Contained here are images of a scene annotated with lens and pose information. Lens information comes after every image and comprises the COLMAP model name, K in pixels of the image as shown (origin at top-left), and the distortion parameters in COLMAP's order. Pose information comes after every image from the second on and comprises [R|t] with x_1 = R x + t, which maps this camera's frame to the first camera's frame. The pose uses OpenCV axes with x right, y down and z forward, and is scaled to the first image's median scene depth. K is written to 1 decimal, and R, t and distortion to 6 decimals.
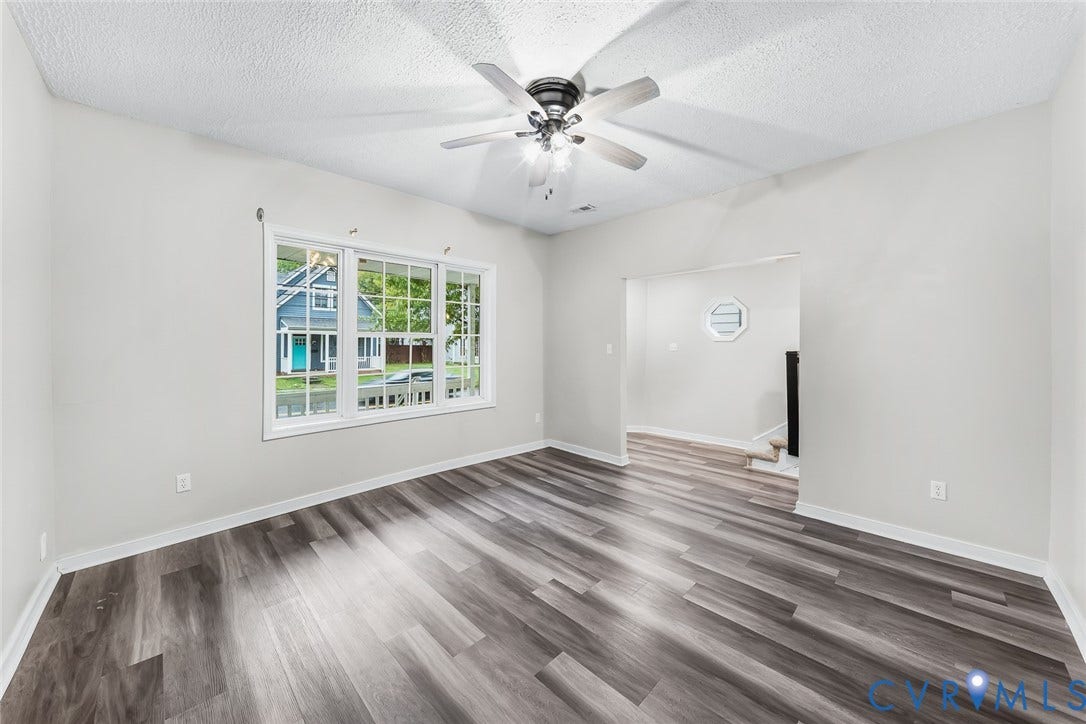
lens RADIAL K [[396.0, 0, 541.0], [0, 396.0, 339.9], [0, 0, 1]] dist [0.001928, -0.000212]
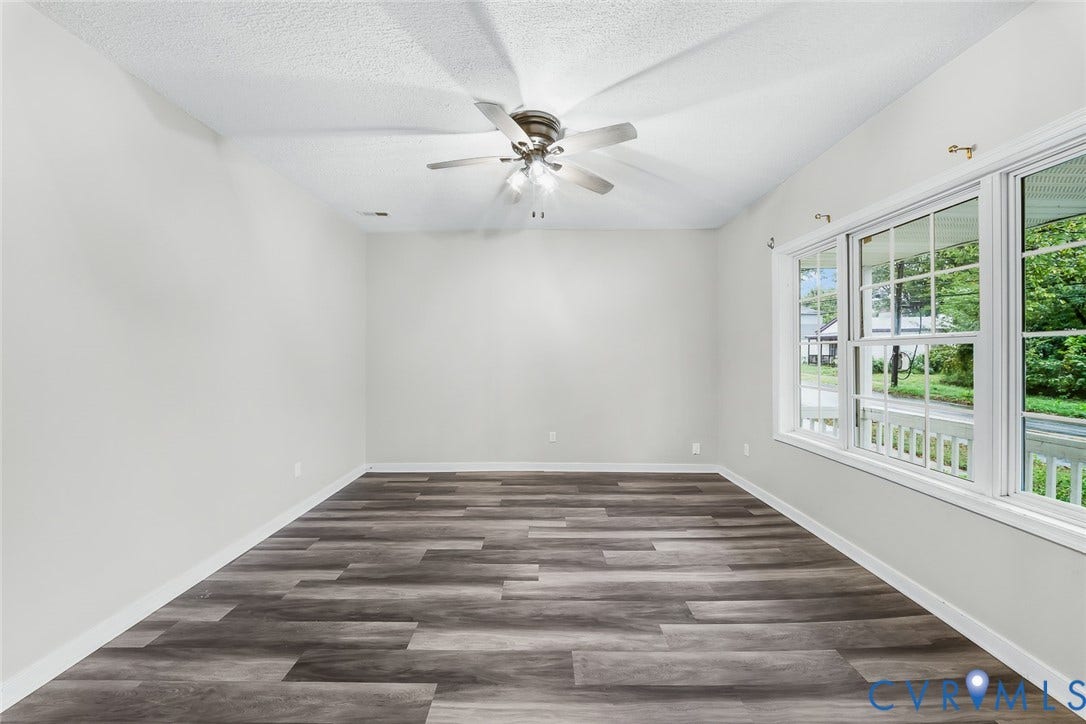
lens RADIAL K [[396.0, 0, 544.4], [0, 396.0, 356.6], [0, 0, 1]] dist [0.001928, -0.000212]
pose [[-0.710905, 0.005406, -0.703267, 0.644585], [0.002390, 0.999983, 0.005271, 0.010284], [0.703284, 0.002067, -0.710906, 1.509561]]
